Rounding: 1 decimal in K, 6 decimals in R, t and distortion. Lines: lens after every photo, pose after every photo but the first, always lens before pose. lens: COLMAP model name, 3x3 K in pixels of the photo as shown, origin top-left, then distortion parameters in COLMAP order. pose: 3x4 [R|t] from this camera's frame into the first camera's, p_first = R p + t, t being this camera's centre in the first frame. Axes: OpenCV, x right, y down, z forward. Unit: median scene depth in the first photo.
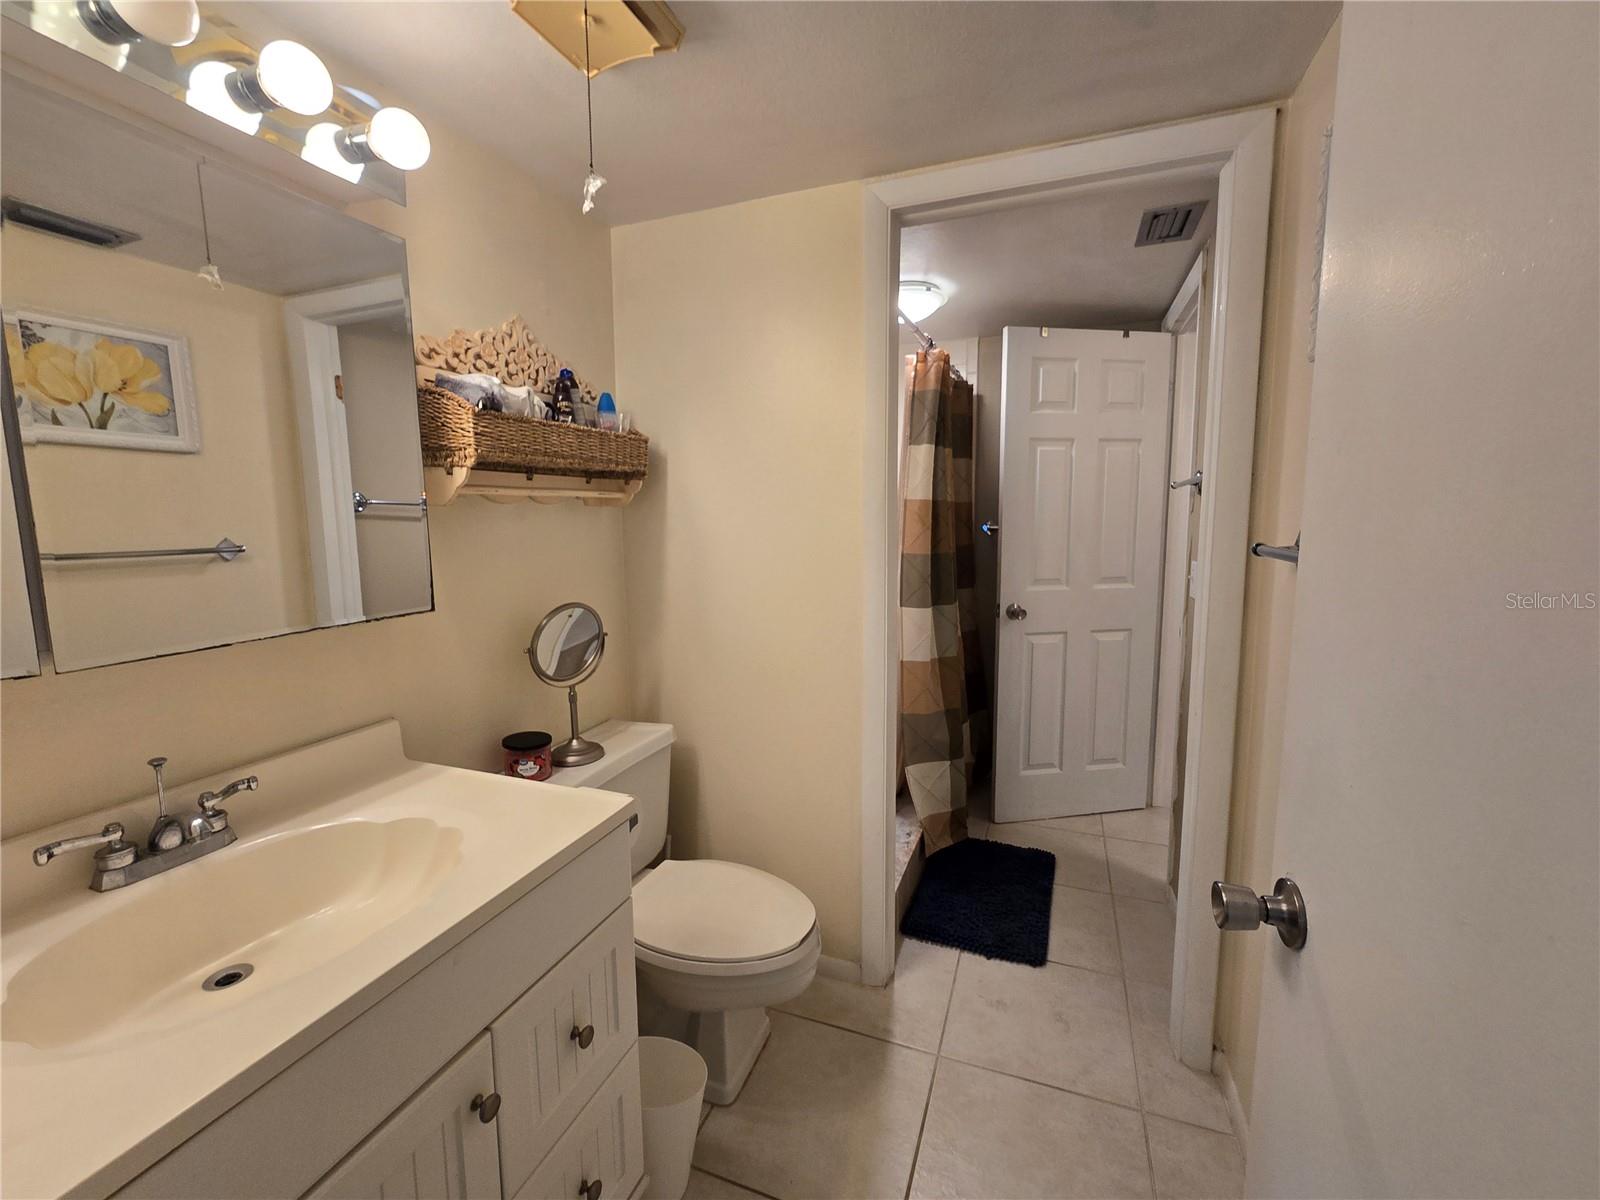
lens RADIAL K [[654.9, 0, 799.6], [0, 654.9, 598.2], [0, 0, 1]] dist [-0.002257, 0.000644]
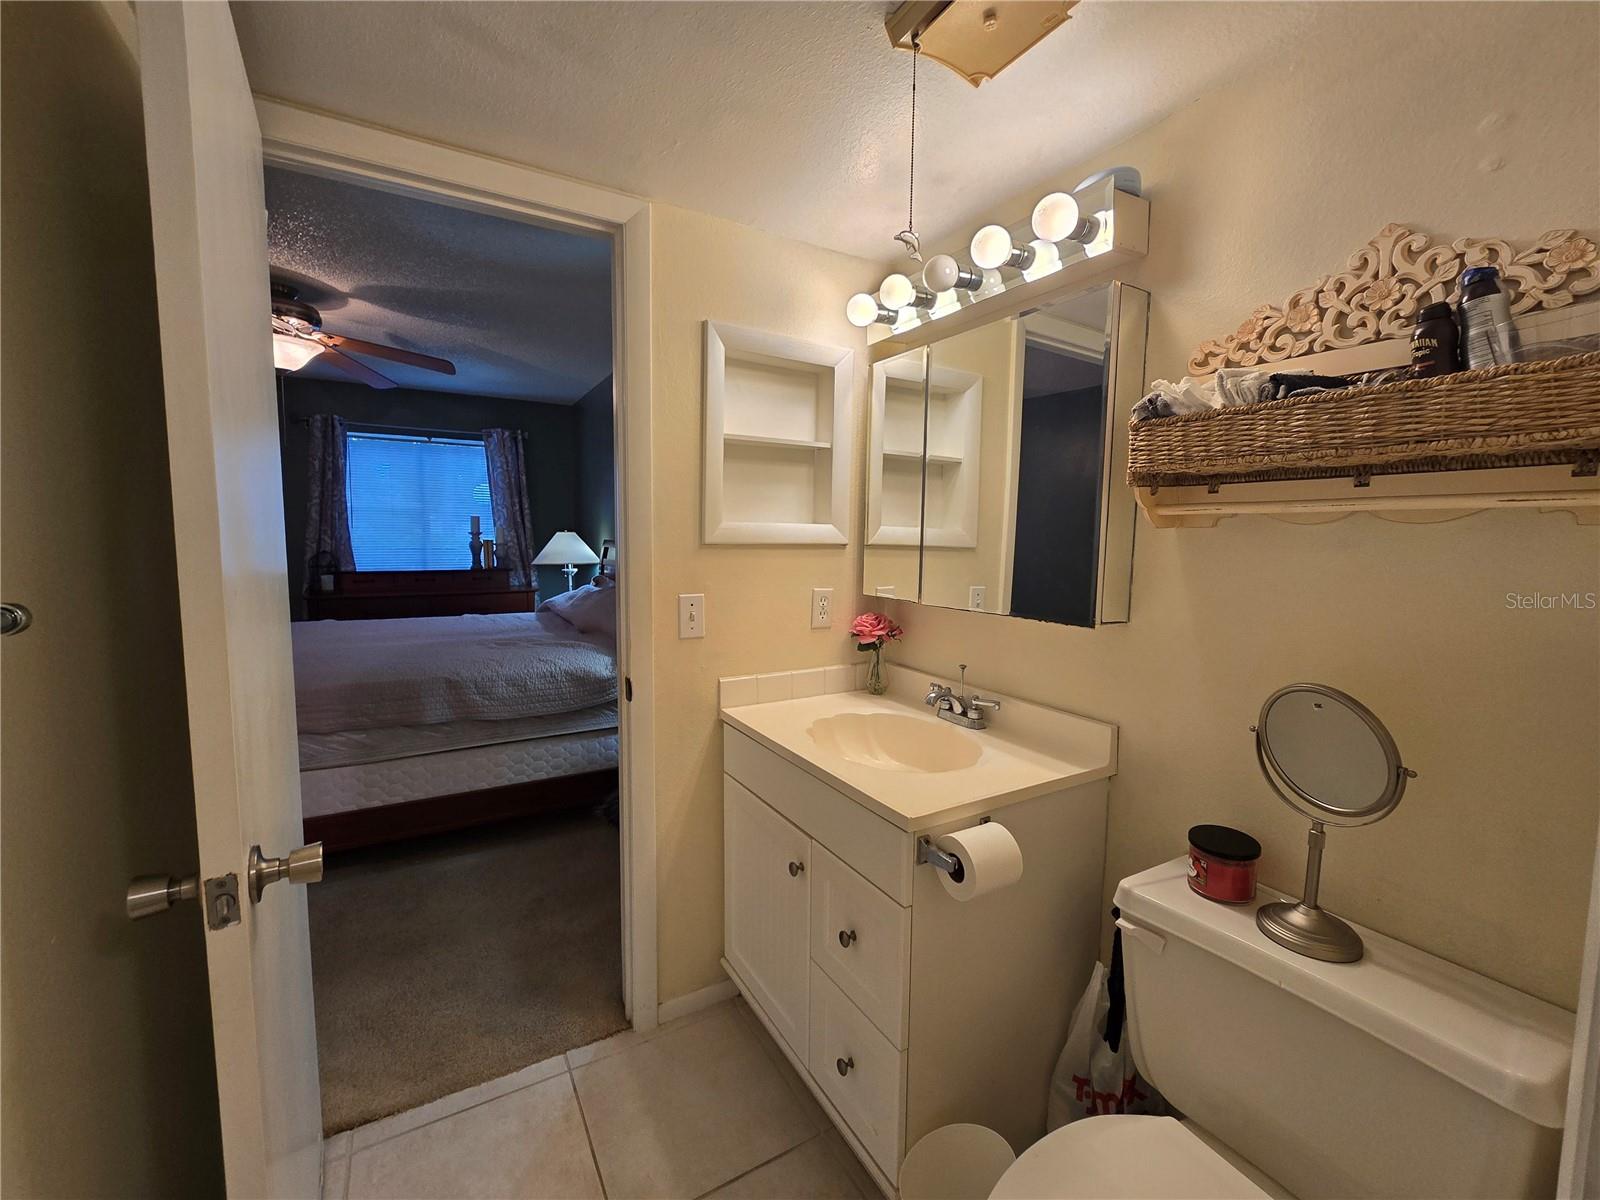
lens RADIAL K [[654.9, 0, 802.4], [0, 654.9, 595.2], [0, 0, 1]] dist [-0.002257, 0.000644]
pose [[-0.618705, 0.073369, -0.782190, 0.544113], [-0.110933, 0.977495, 0.179436, -0.169542], [0.777751, 0.197789, -0.596643, 1.258997]]
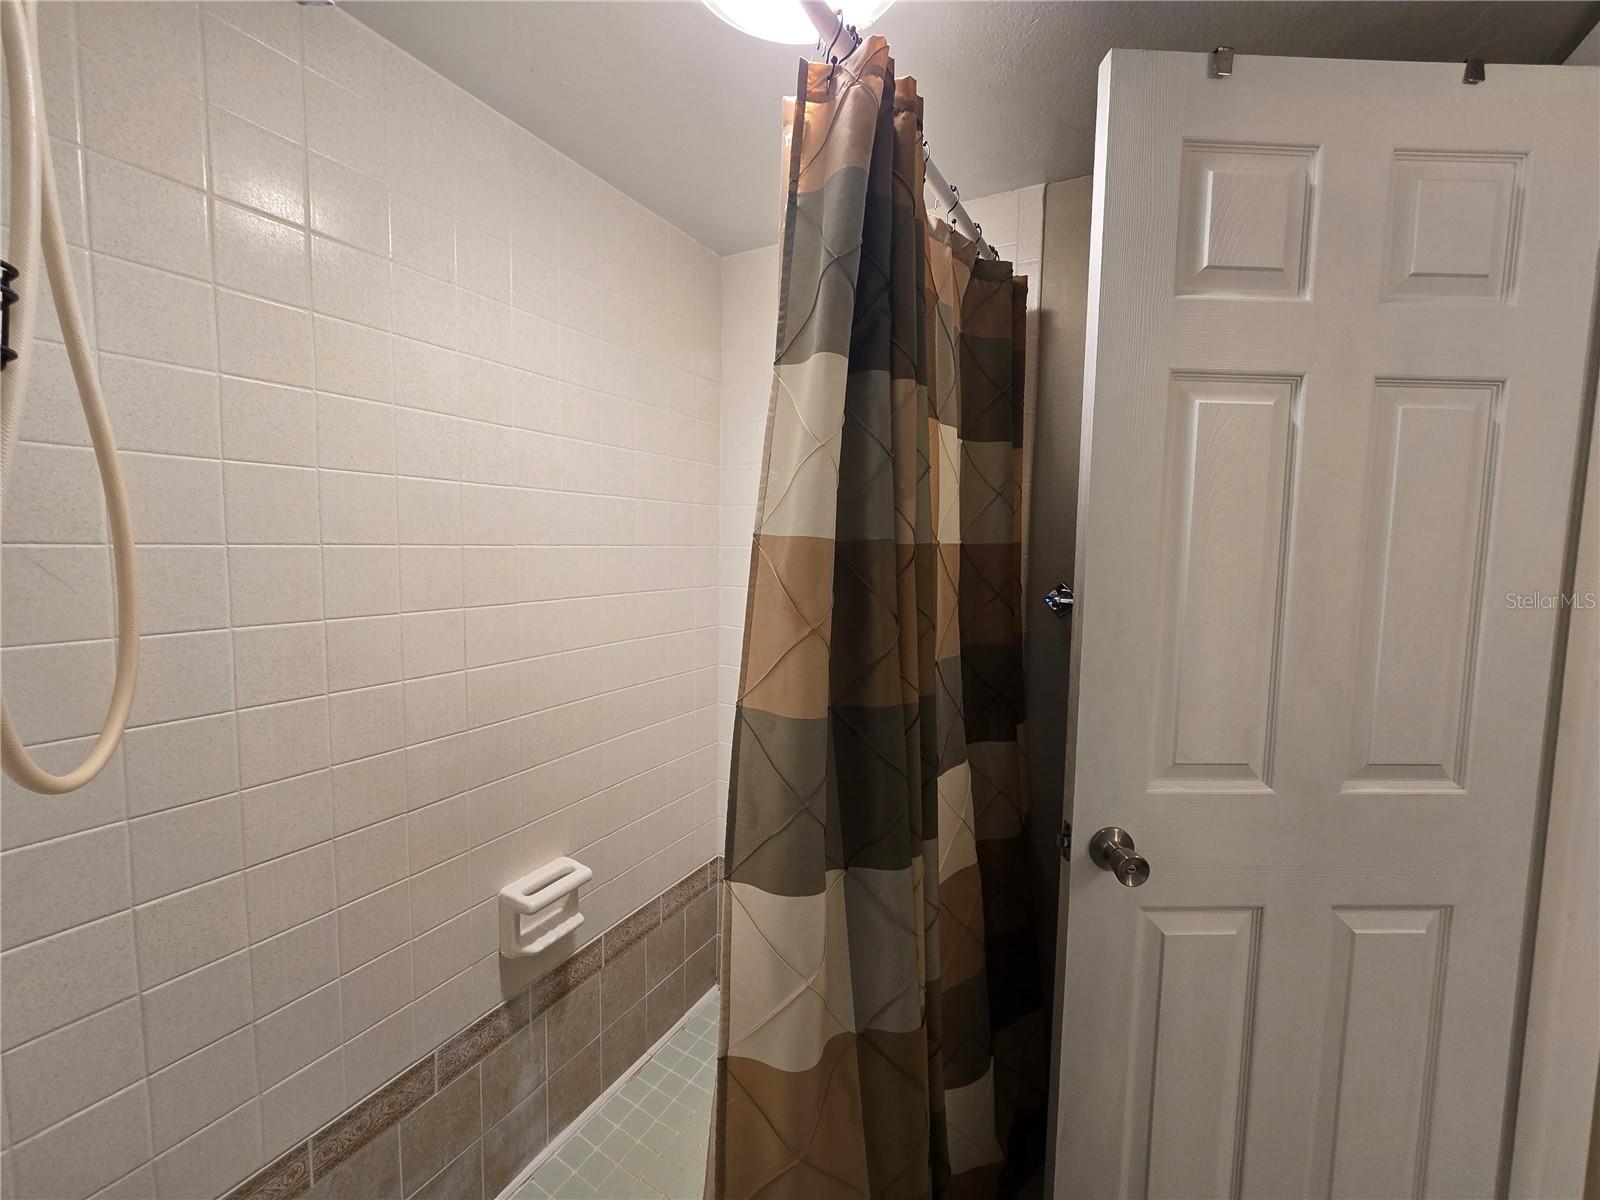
lens RADIAL K [[654.9, 0, 797.9], [0, 654.9, 597.7], [0, 0, 1]] dist [-0.002257, 0.000644]
pose [[0.990915, 0.037564, -0.129136, 0.194602], [-0.042740, 0.998381, -0.037539, -0.096295], [0.127517, 0.042717, 0.990916, 0.604950]]
